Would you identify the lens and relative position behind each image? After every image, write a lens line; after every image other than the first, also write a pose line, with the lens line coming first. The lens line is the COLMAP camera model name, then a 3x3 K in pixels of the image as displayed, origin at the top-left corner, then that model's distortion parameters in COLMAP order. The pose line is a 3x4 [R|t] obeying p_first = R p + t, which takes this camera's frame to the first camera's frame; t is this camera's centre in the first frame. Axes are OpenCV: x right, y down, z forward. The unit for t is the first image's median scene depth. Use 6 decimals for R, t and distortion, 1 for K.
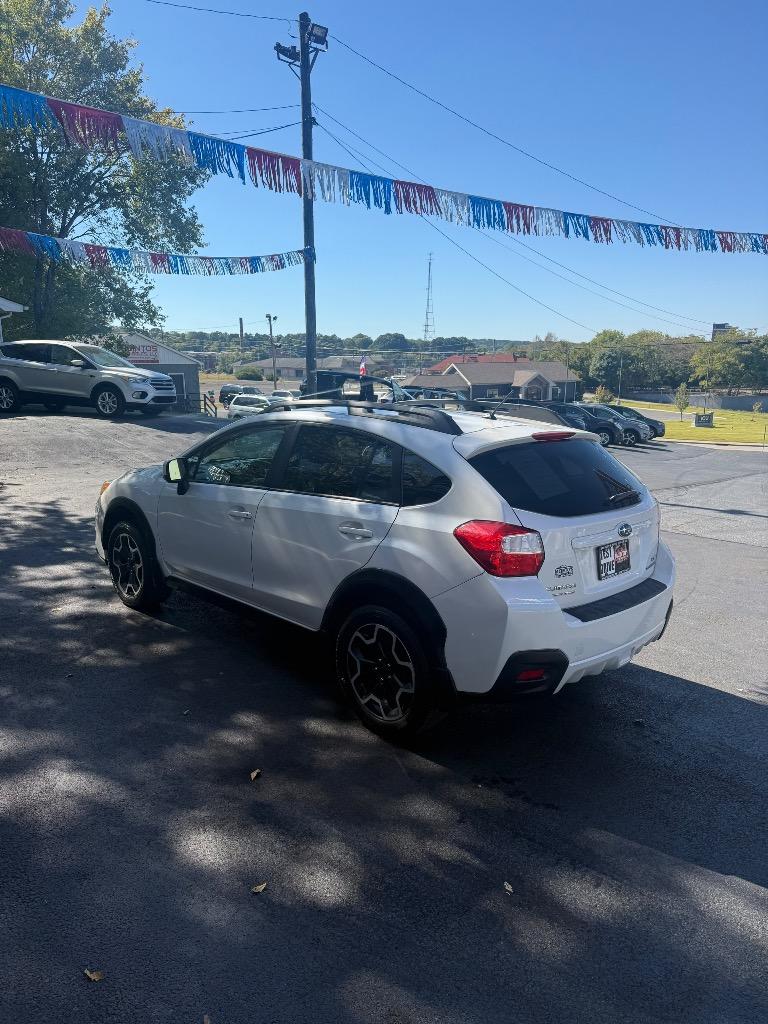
lens RADIAL K [[734.4, 0, 431.9], [0, 734.4, 526.4], [0, 0, 1]] dist [0.072170, -0.098279]
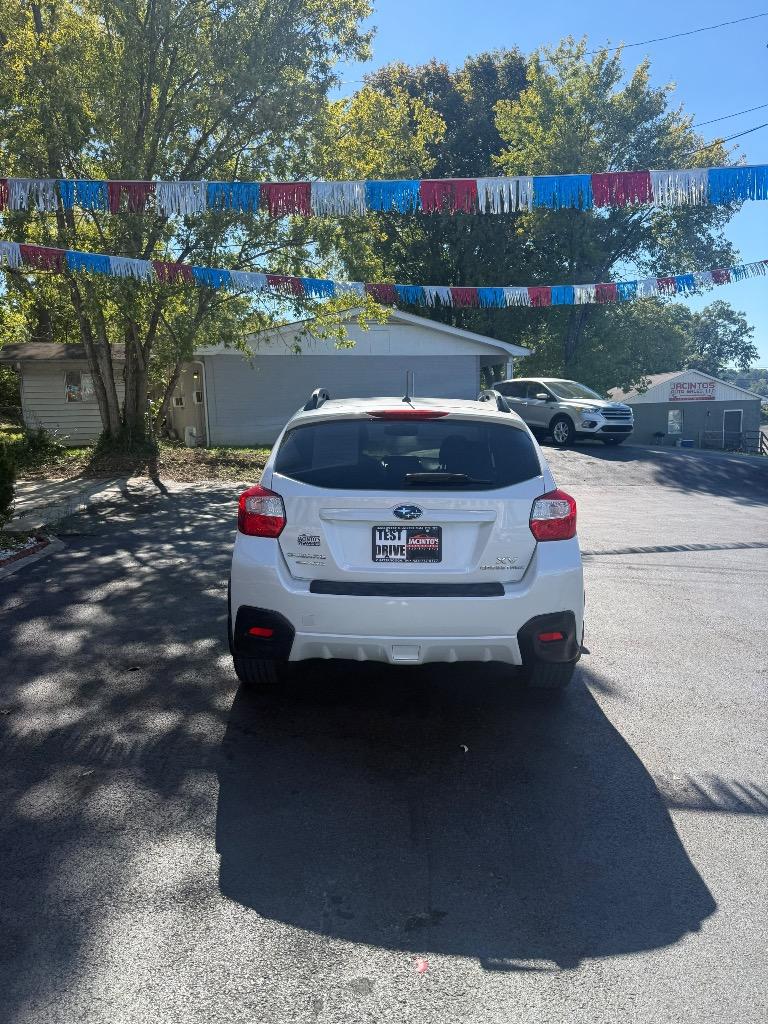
lens RADIAL K [[768.0, 0, 384.0], [0, 768.0, 512.0], [0, 0, 1]] dist [0.020757, -0.006815]
pose [[0.662434, 0.072347, -0.745619, 0.254186], [-0.133835, 0.990742, -0.022772, 0.008336], [0.737068, 0.114875, 0.665984, 0.093871]]
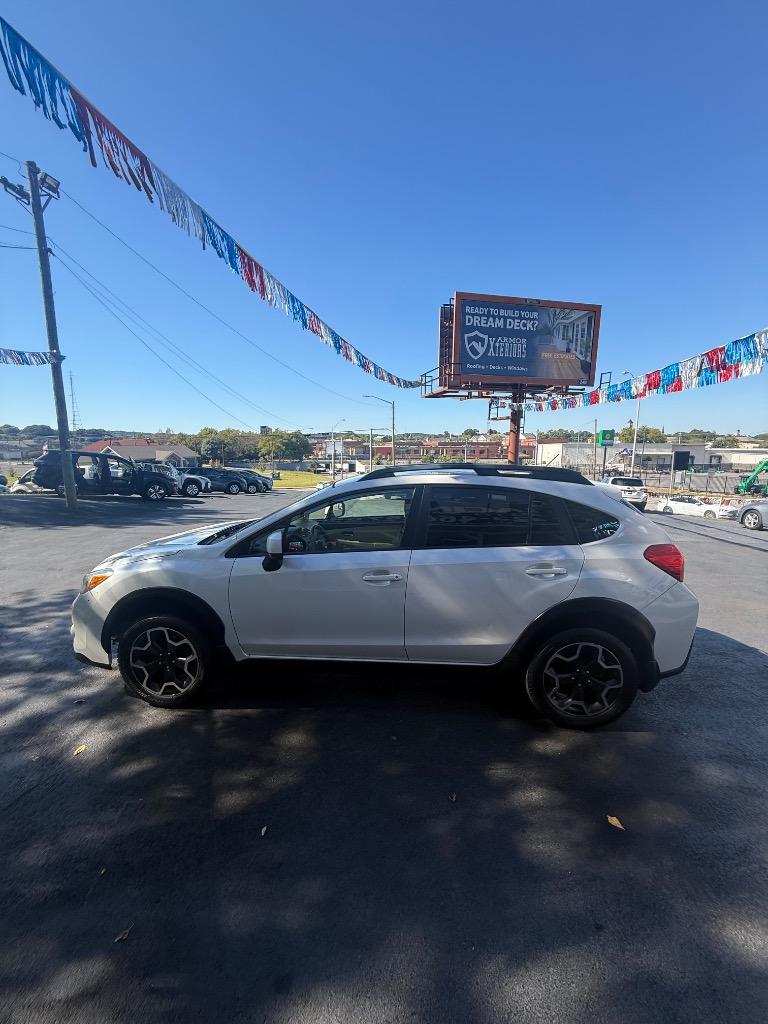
lens RADIAL K [[393.1, 0, 384.0], [0, 393.1, 512.0], [0, 0, 1]] dist [0.000296, 0.000043]
pose [[0.766930, -0.106455, 0.632840, -0.192609], [0.140144, 0.990126, -0.003282, -0.034188], [-0.626241, 0.091206, 0.774276, 0.180797]]
